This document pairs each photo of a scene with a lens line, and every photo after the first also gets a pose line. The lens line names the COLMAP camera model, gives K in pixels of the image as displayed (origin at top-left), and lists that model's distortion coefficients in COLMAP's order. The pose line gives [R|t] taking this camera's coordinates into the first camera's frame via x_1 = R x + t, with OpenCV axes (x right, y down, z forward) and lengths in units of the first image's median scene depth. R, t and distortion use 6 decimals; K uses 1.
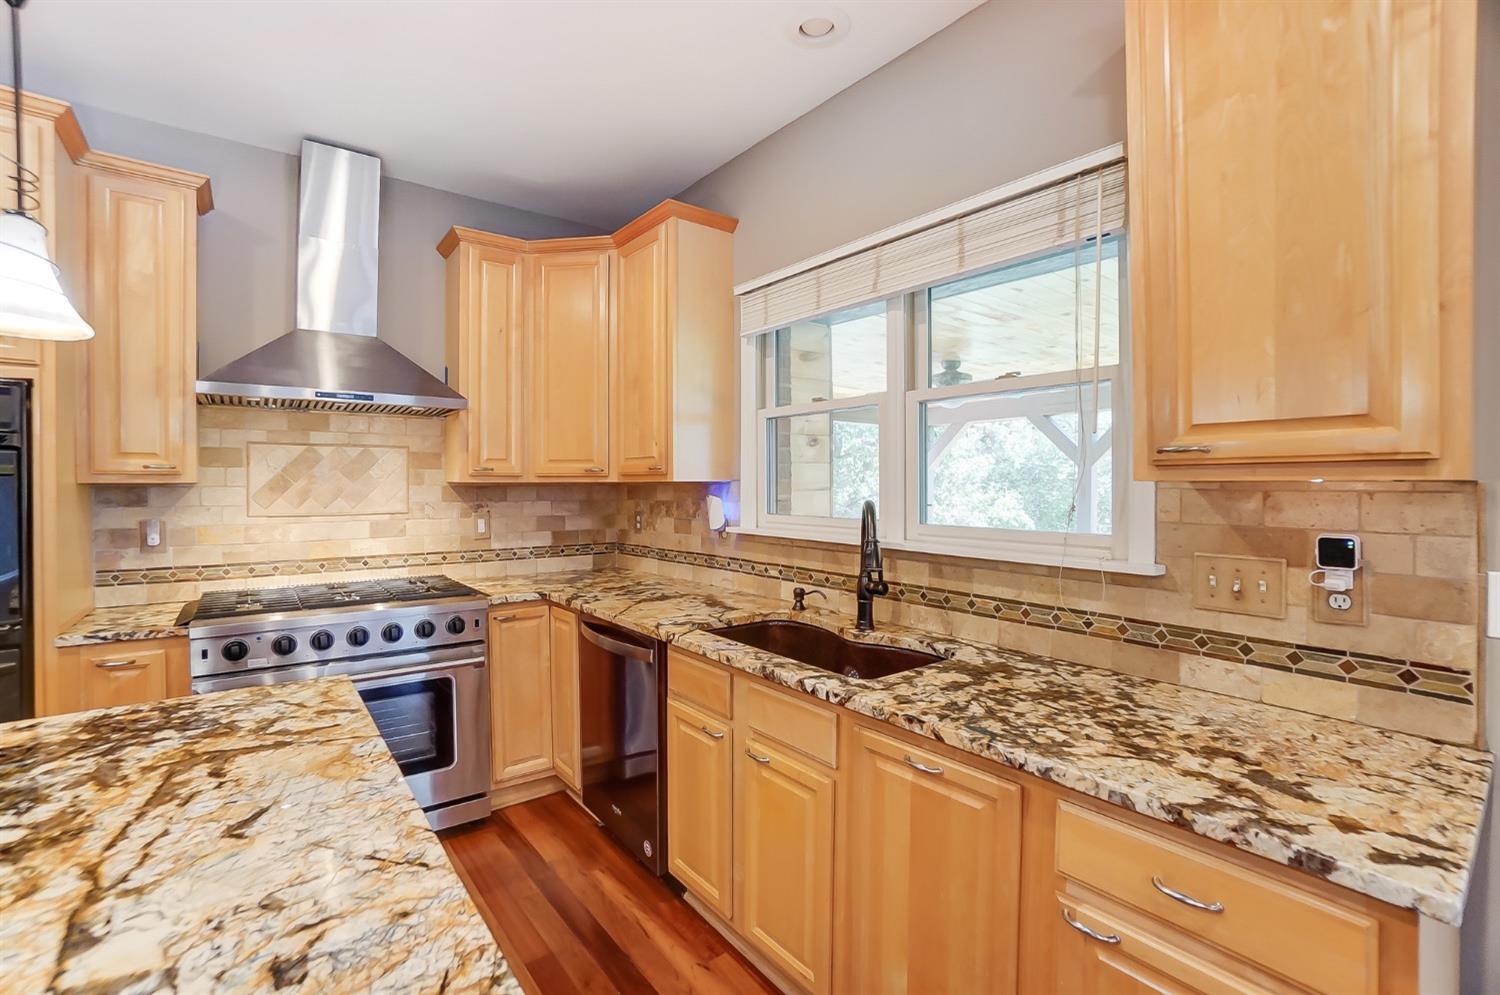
lens RADIAL K [[671.7, 0, 730.7], [0, 671.7, 487.9], [0, 0, 1]] dist [-0.052955, 0.017632]
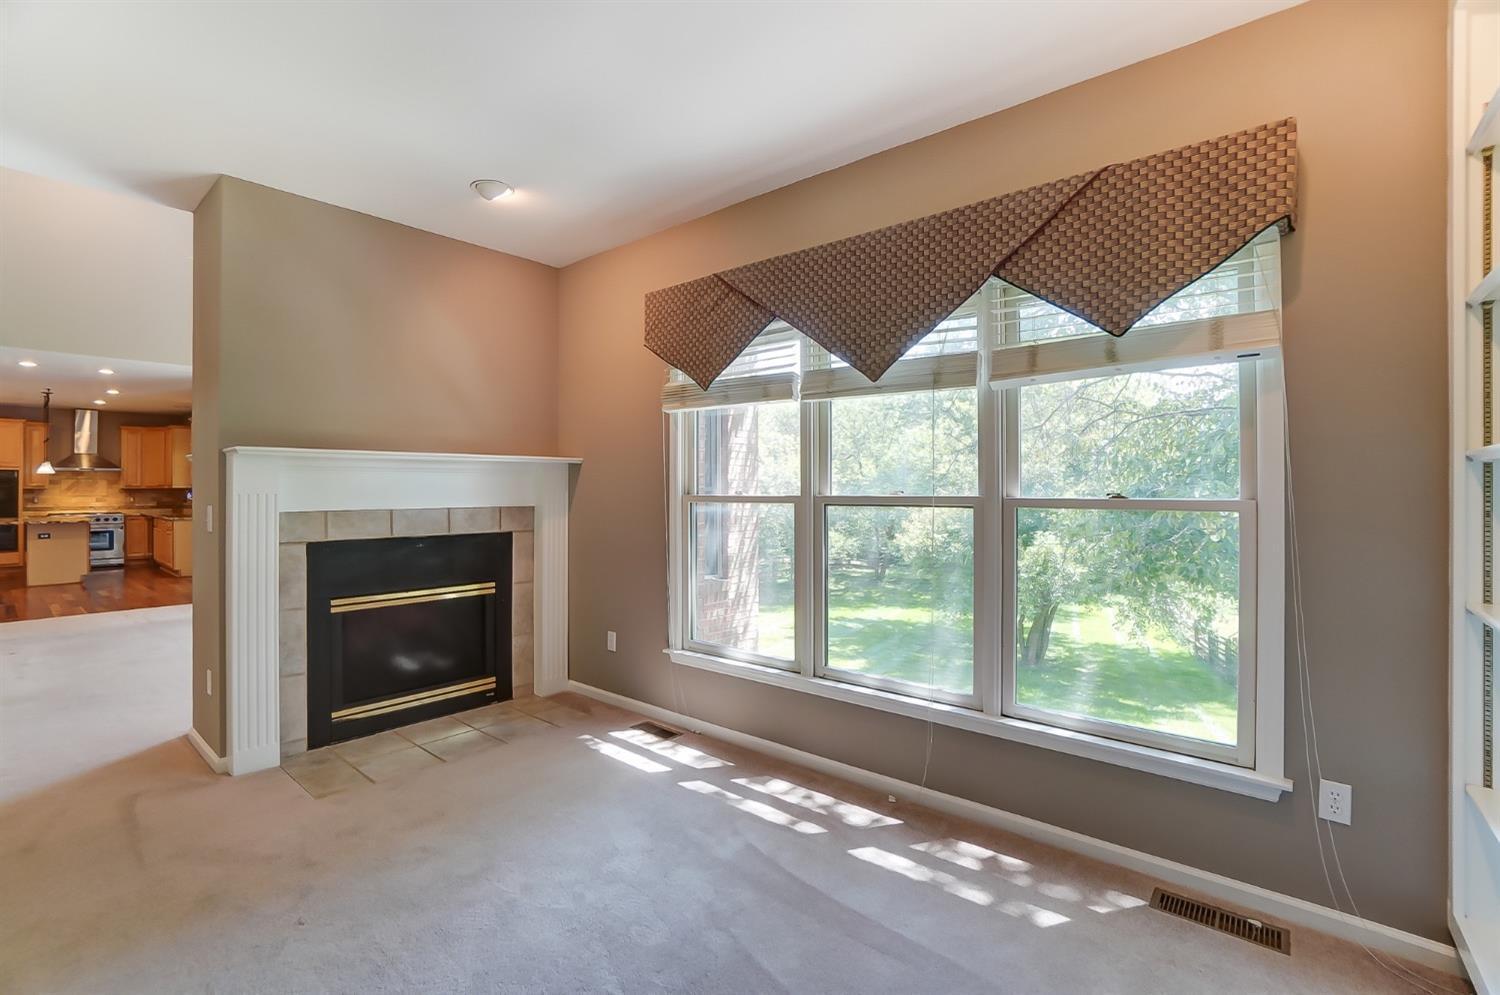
lens RADIAL K [[671.7, 0, 731.8], [0, 671.7, 485.1], [0, 0, 1]] dist [-0.052955, 0.017632]
pose [[0.977495, -0.002893, 0.210940, 2.799265], [0.005563, 0.999912, -0.012064, 0.048930], [-0.210887, 0.012966, 0.977424, -4.272429]]
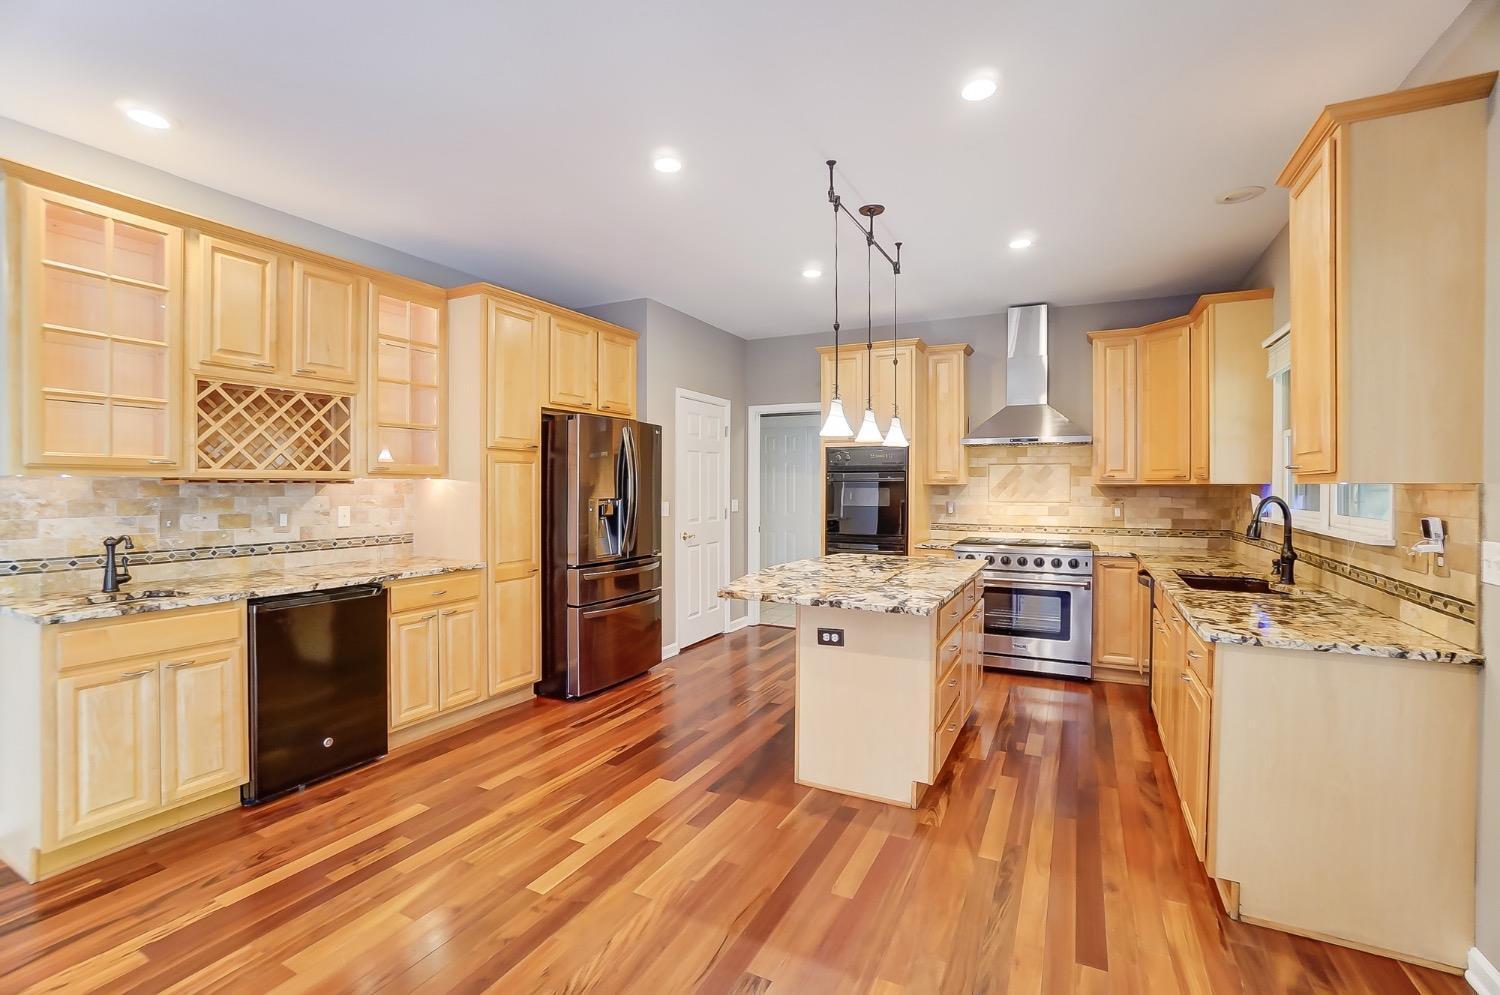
lens RADIAL K [[671.7, 0, 746.1], [0, 671.7, 490.9], [0, 0, 1]] dist [-0.052955, 0.017632]
pose [[0.446936, 0.010098, -0.894509, 0.797529], [-0.006896, 0.999945, 0.007843, 0.001345], [0.894539, 0.002664, 0.446982, -0.599118]]
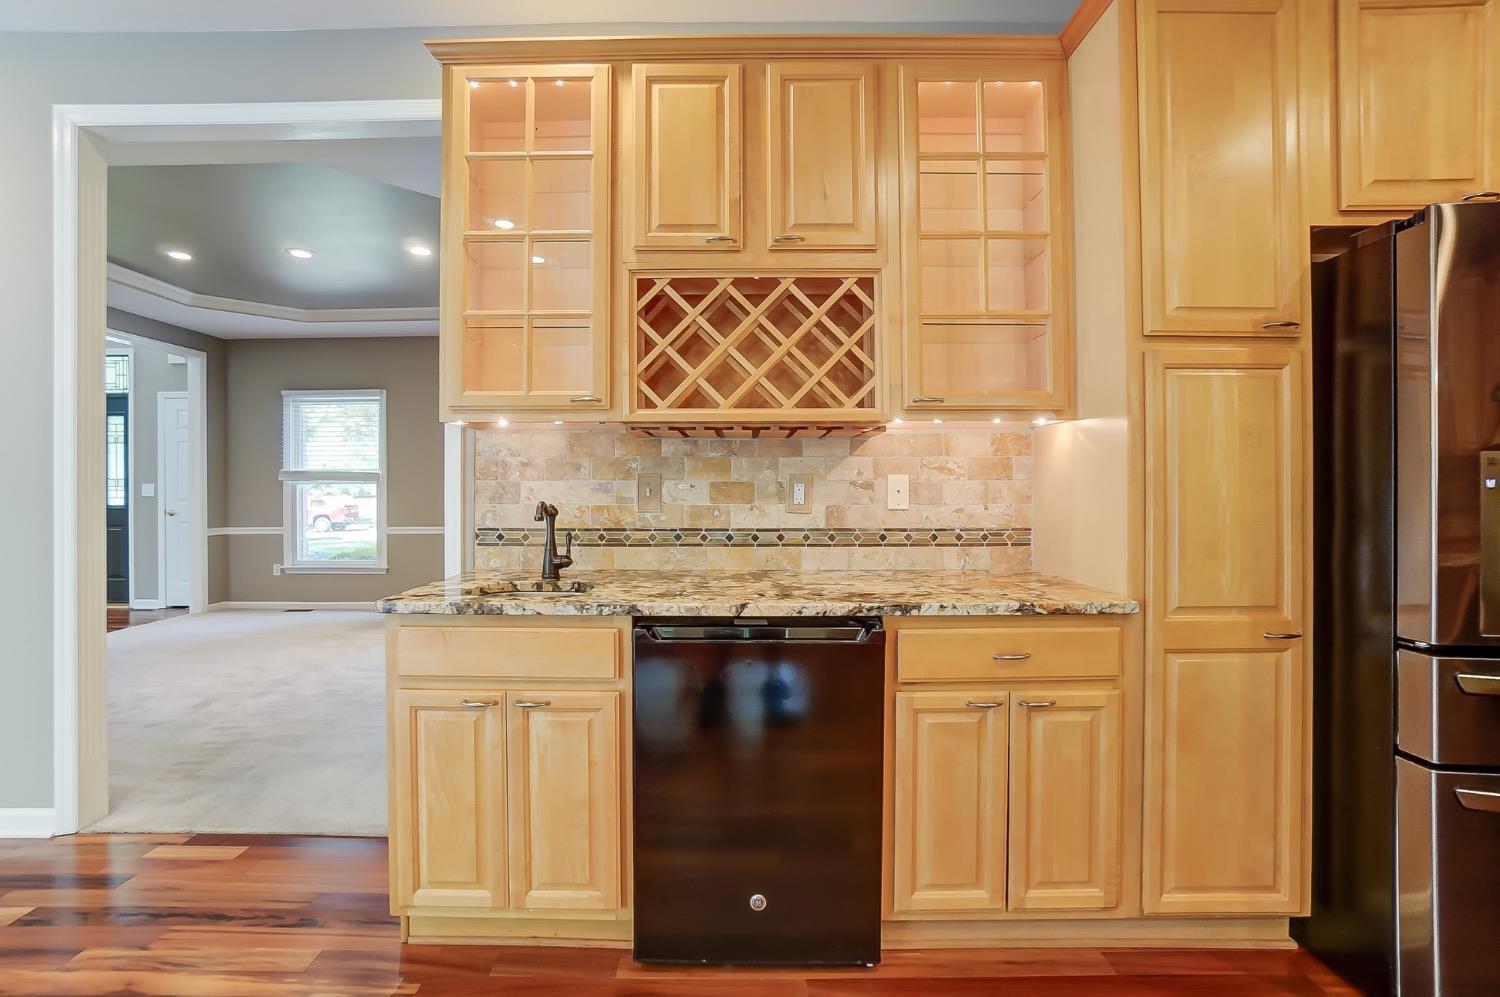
lens RADIAL K [[697.5, 0, 740.2], [0, 697.5, 488.9], [0, 0, 1]] dist [-0.021771, 0.000757]
pose [[-0.597125, 0.003376, -0.802141, -0.031598], [-0.000520, 0.999989, 0.004596, 0.066086], [0.802148, 0.003162, -0.597117, -0.365298]]
